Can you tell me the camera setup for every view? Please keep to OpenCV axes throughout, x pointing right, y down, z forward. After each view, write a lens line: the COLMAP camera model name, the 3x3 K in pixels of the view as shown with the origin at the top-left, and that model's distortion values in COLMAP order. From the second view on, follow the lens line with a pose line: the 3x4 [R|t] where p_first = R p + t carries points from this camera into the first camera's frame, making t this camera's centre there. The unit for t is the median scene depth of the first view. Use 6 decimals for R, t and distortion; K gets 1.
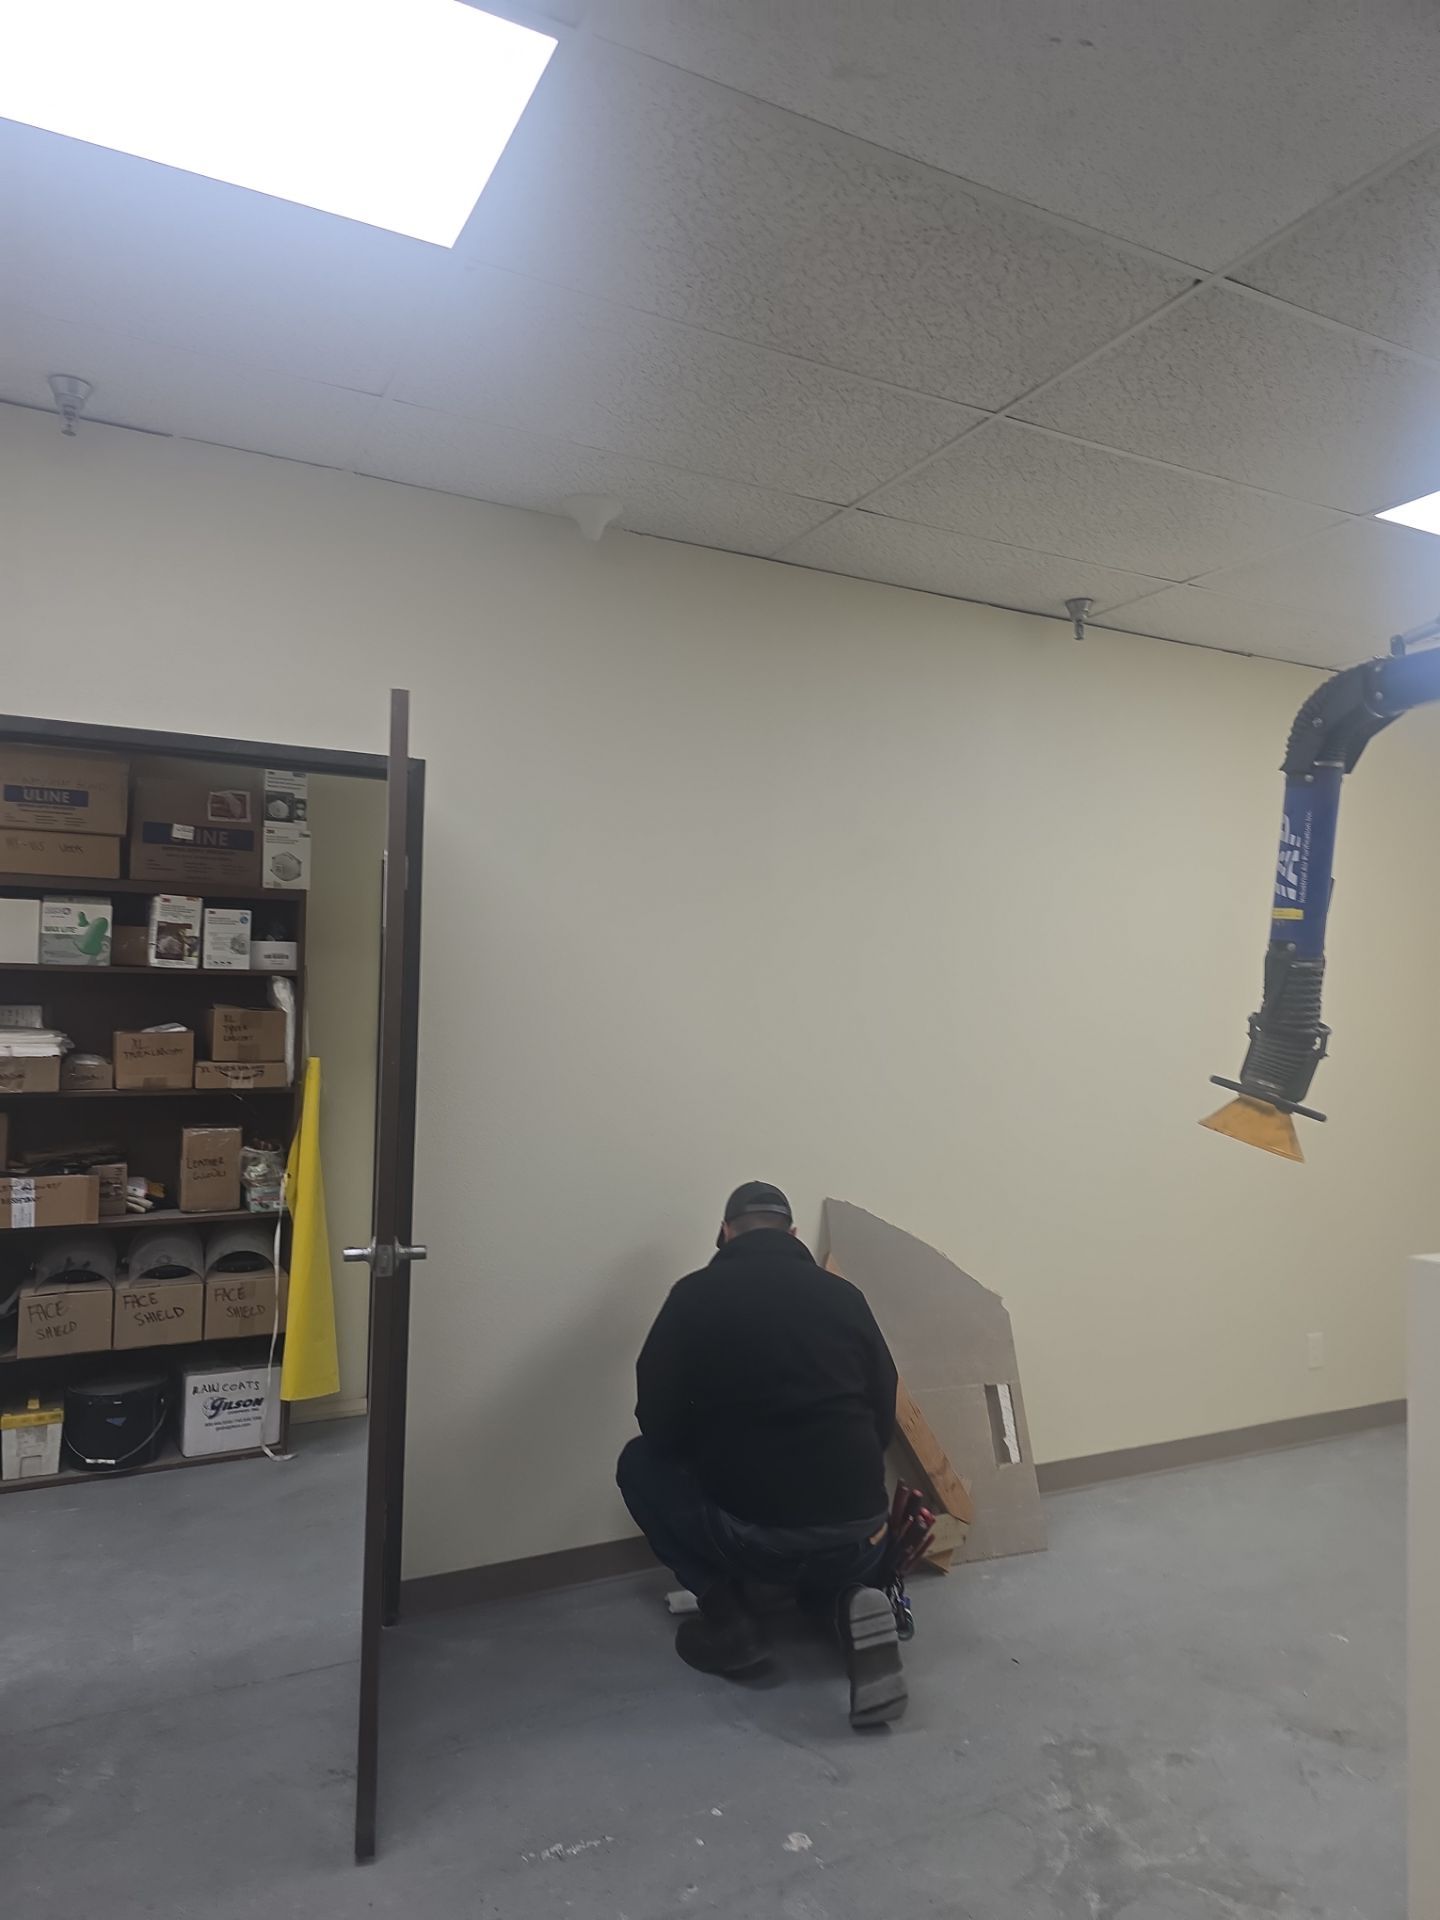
lens RADIAL K [[1289.8, 0, 736.5], [0, 1289.8, 960.2], [0, 0, 1]] dist [0.064007, -0.054340]
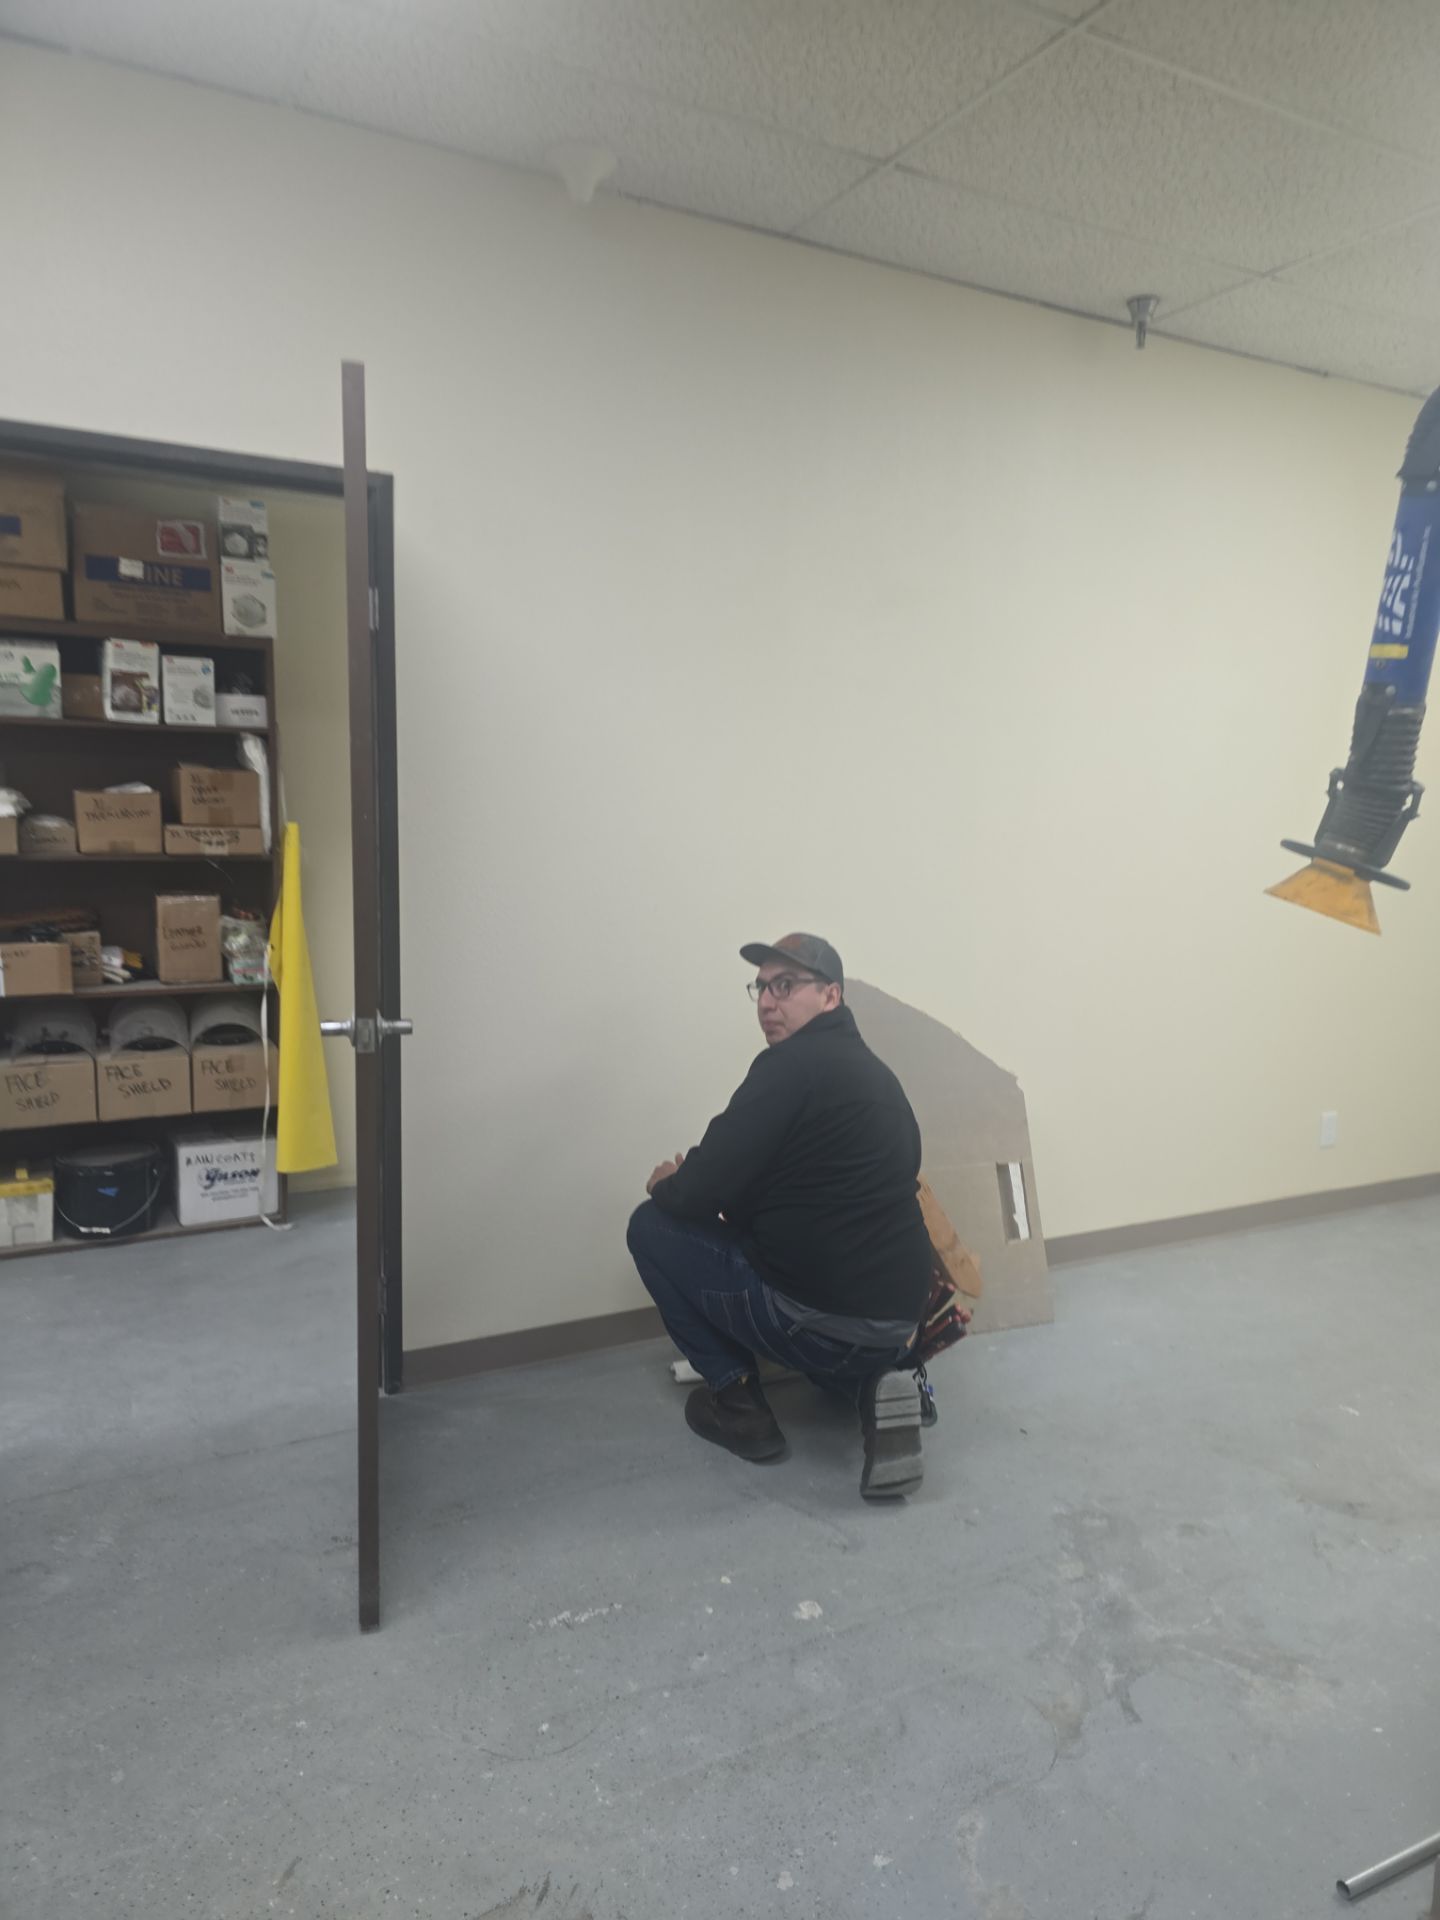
lens RADIAL K [[1281.7, 0, 724.9], [0, 1281.7, 956.1], [0, 0, 1]] dist [0.071119, -0.057501]
pose [[0.999971, 0.006307, -0.004359, -0.012367], [-0.005508, 0.986483, 0.163768, 0.021821], [0.005333, -0.163740, 0.986489, 0.095165]]
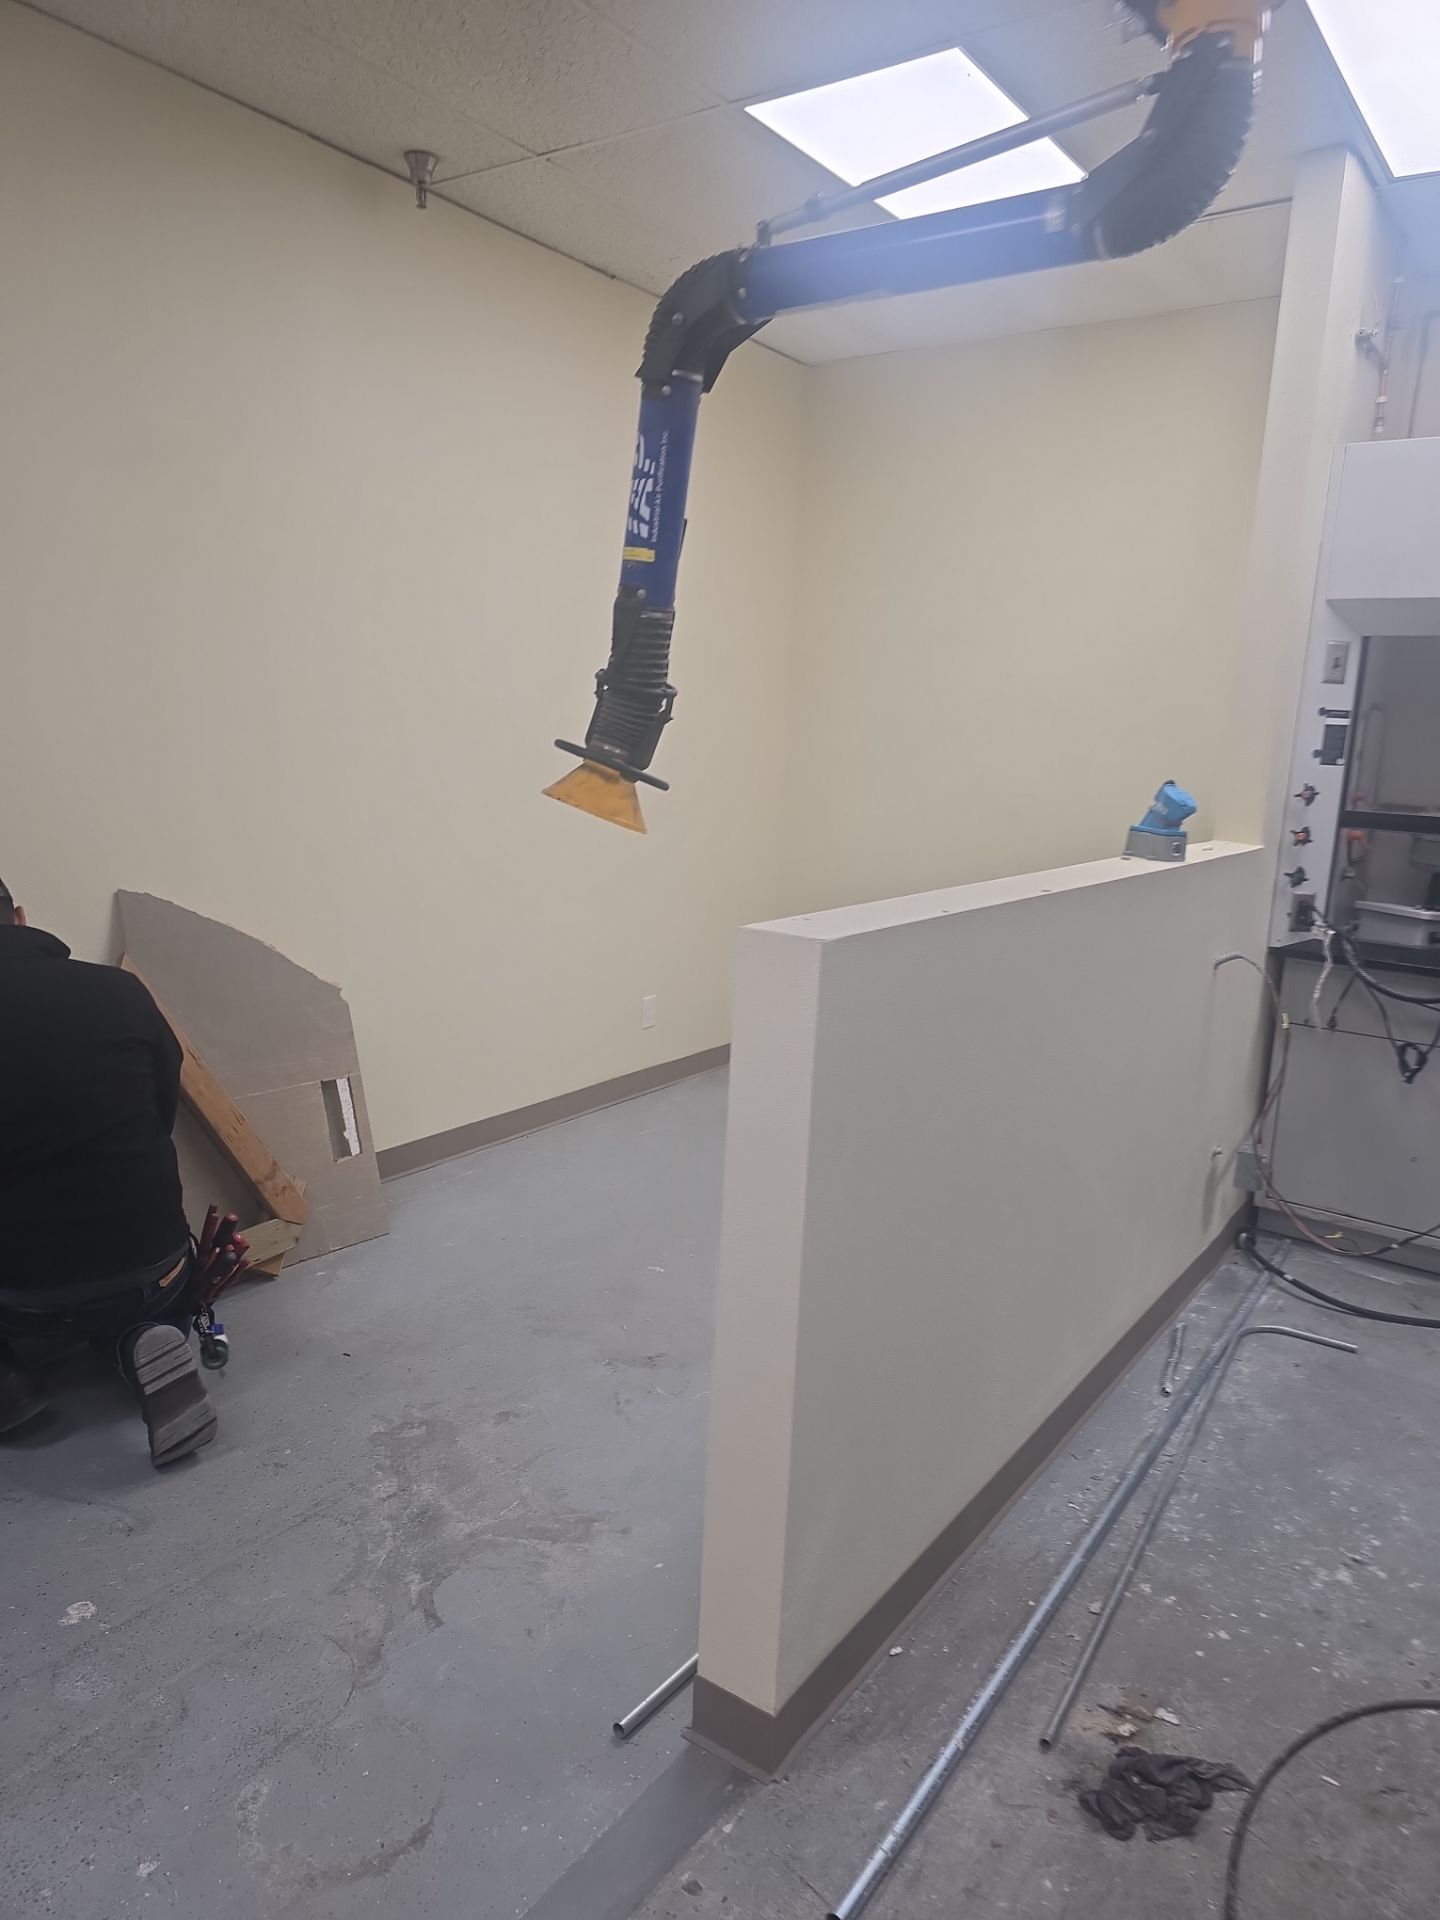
lens RADIAL K [[1282.5, 0, 720.0], [0, 1282.5, 960.0], [0, 0, 1]] dist [0.068494, -0.060645]
pose [[0.896106, -0.057924, 0.440044, 0.060919], [-0.049822, 0.972053, 0.229412, 0.024963], [-0.441035, -0.227501, 0.868177, 0.130703]]
